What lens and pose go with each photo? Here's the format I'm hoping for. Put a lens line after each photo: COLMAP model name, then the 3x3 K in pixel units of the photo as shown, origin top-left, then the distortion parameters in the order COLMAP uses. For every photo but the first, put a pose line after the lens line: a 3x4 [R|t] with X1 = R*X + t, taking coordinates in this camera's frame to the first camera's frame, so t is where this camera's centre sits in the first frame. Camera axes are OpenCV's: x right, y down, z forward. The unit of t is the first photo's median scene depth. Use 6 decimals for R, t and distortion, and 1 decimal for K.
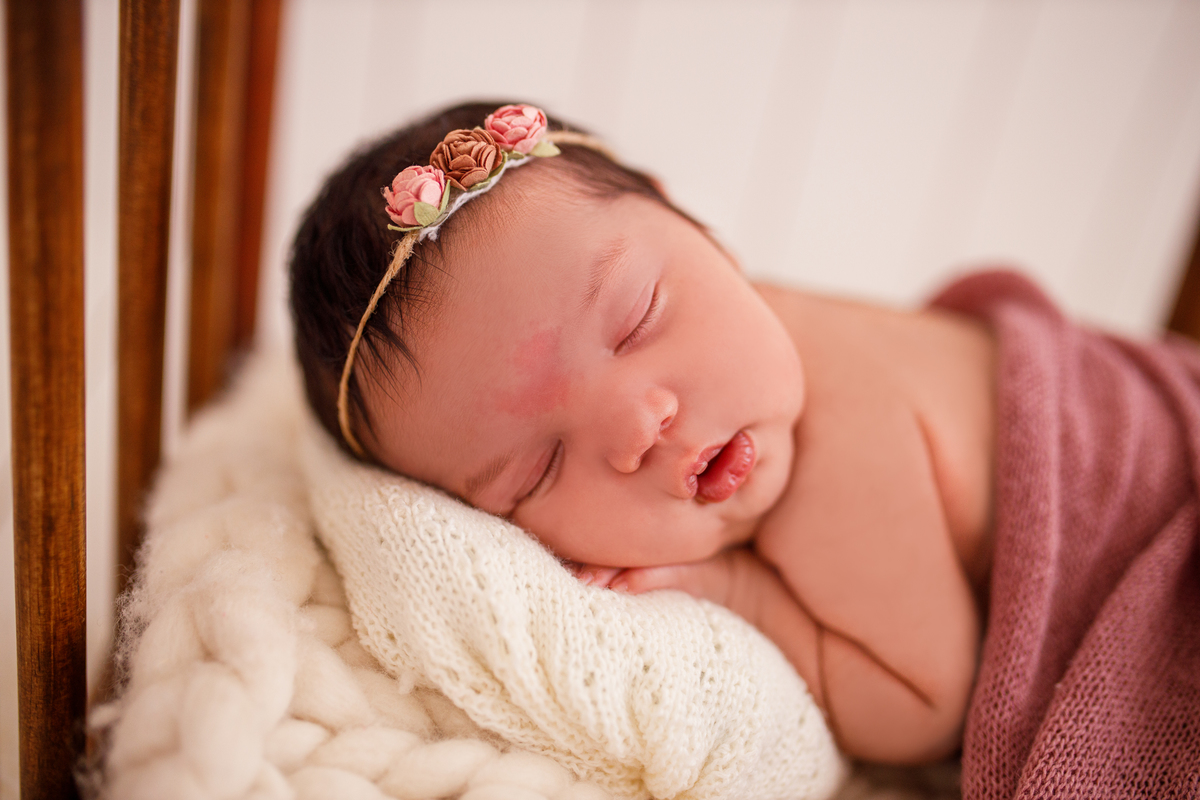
lens RADIAL K [[1189.7, 0, 600.0], [0, 1189.7, 400.0], [0, 0, 1]] dist [-0.017034, -0.009515]
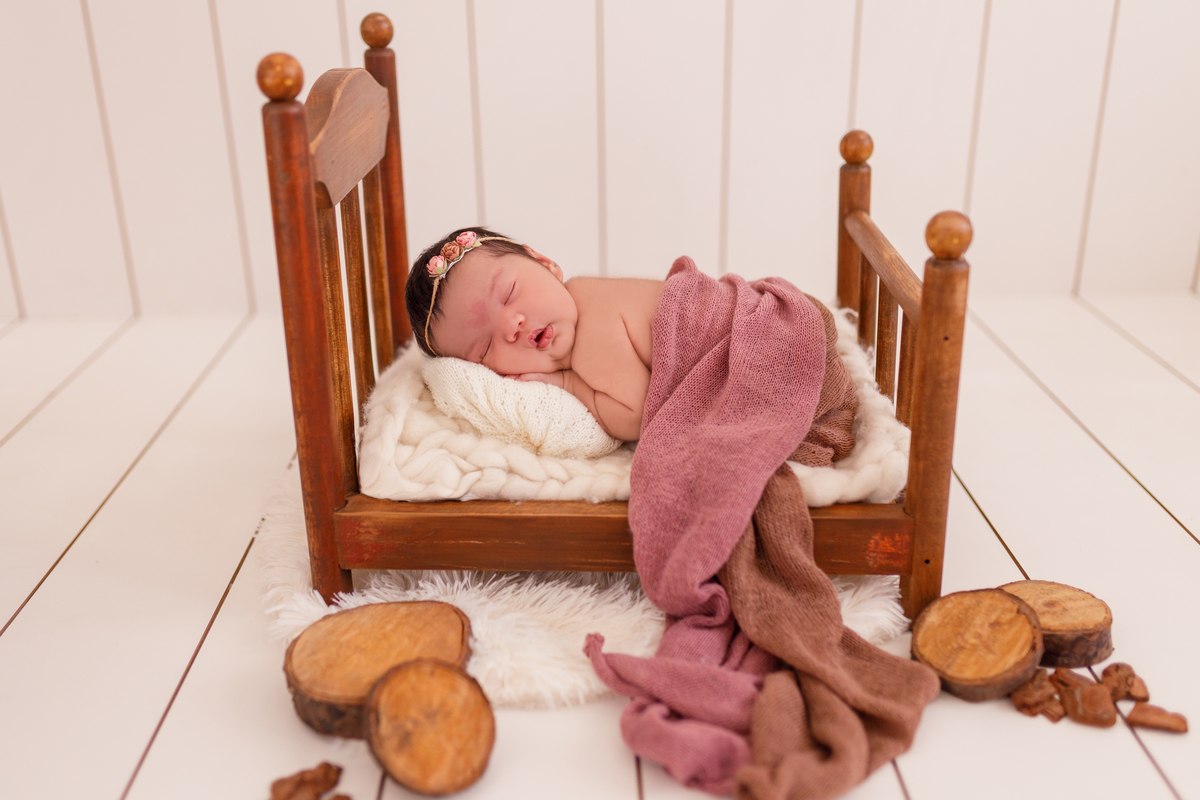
lens RADIAL K [[1189.7, 0, 600.0], [0, 1189.7, 400.0], [0, 0, 1]] dist [-0.017034, -0.009515]
pose [[0.978893, -0.132158, -0.155896, 0.712894], [0.124166, 0.990447, -0.059975, 0.425983], [0.162333, 0.039352, 0.985951, -2.033527]]
